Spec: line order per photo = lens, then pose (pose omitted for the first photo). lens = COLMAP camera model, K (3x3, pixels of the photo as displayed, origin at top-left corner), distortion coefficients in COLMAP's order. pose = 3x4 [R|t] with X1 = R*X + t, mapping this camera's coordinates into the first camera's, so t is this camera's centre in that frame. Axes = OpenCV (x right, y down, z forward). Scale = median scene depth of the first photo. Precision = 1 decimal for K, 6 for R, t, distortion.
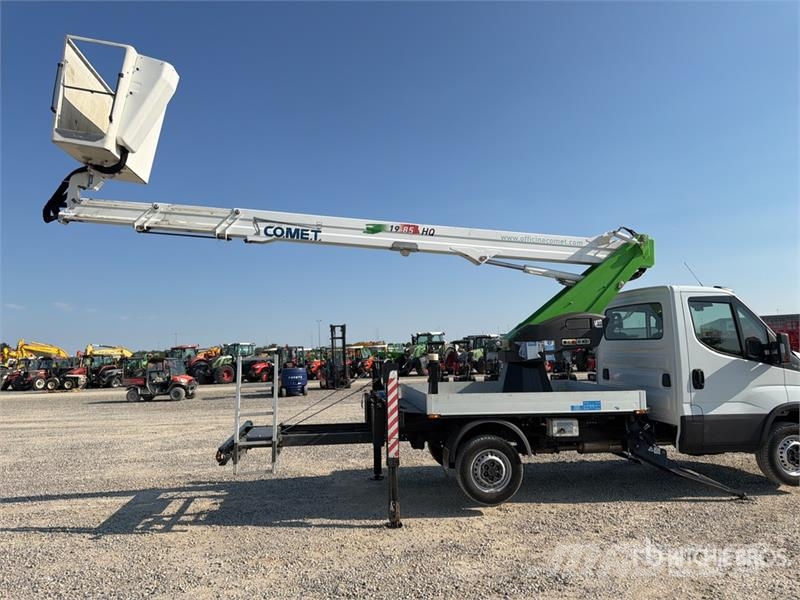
lens RADIAL K [[560.8, 0, 389.9], [0, 560.8, 309.5], [0, 0, 1]] dist [0.079687, -0.113631]
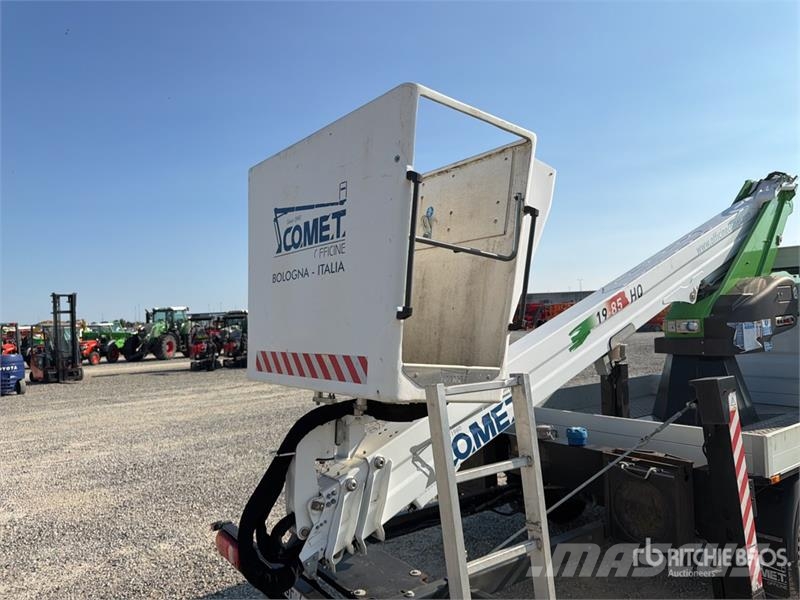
lens RADIAL K [[570.4, 0, 397.8], [0, 570.4, 300.9], [0, 0, 1]] dist [0.031817, -0.039014]
pose [[0.864032, 0.012175, 0.503290, -0.396674], [-0.022967, 0.999620, 0.015249, 0.066264], [-0.502913, -0.024734, 0.863983, 0.627127]]
